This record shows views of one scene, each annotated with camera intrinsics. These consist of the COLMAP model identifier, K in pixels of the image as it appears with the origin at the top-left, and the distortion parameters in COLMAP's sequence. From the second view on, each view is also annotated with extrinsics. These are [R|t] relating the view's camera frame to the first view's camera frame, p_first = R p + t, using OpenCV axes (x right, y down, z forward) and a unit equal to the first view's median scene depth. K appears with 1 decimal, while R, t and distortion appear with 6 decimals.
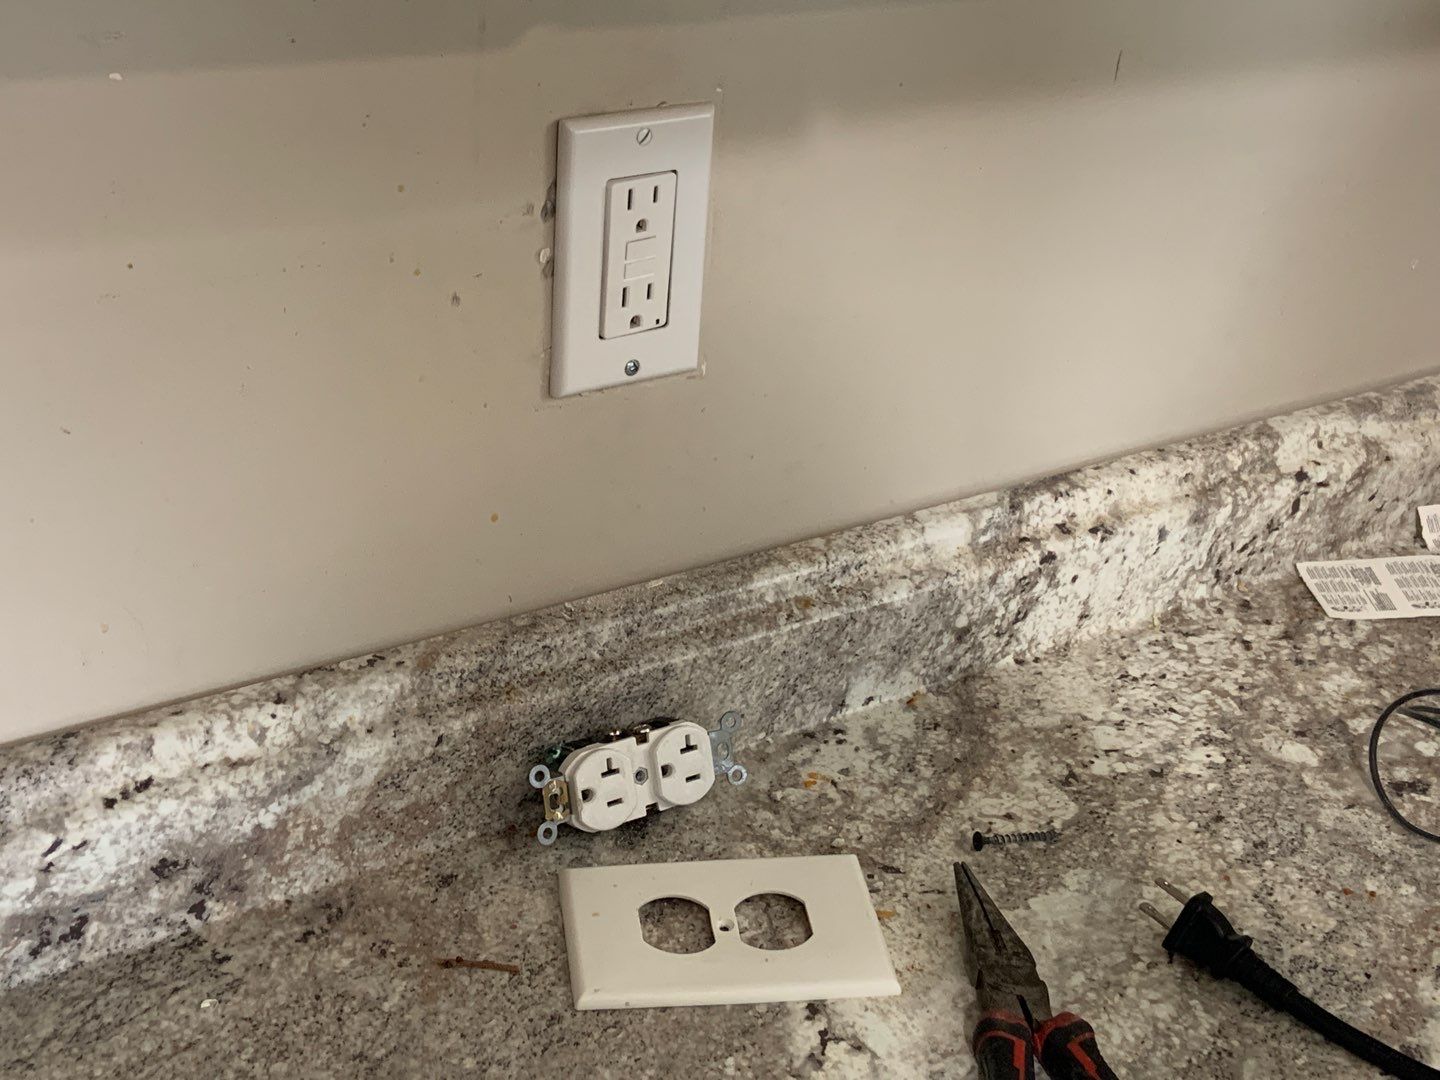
lens RADIAL K [[1928.1, 0, 692.1], [0, 1928.1, 501.0], [0, 0, 1]] dist [0.107331, -0.108367]
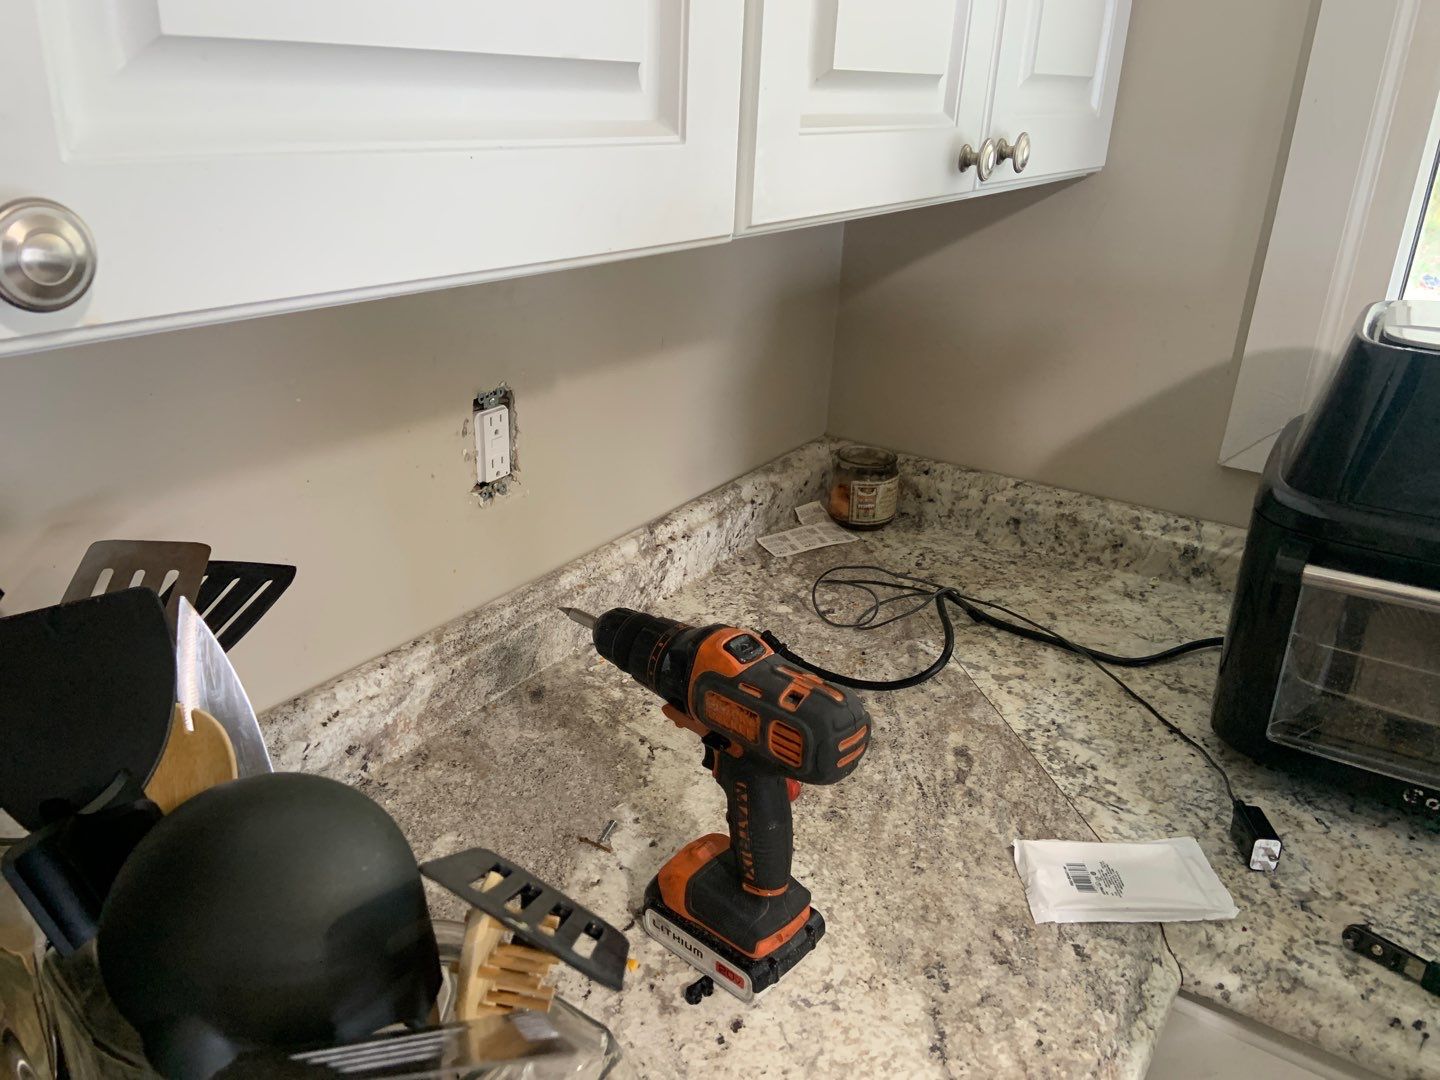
lens RADIAL K [[1067.4, 0, 694.0], [0, 1067.4, 533.7], [0, 0, 1]] dist [0.093321, -0.131307]
pose [[0.927564, -0.179761, 0.327584, -0.234595], [0.194688, 0.980778, -0.013065, 0.035423], [-0.318939, 0.075895, 0.944732, -0.257769]]
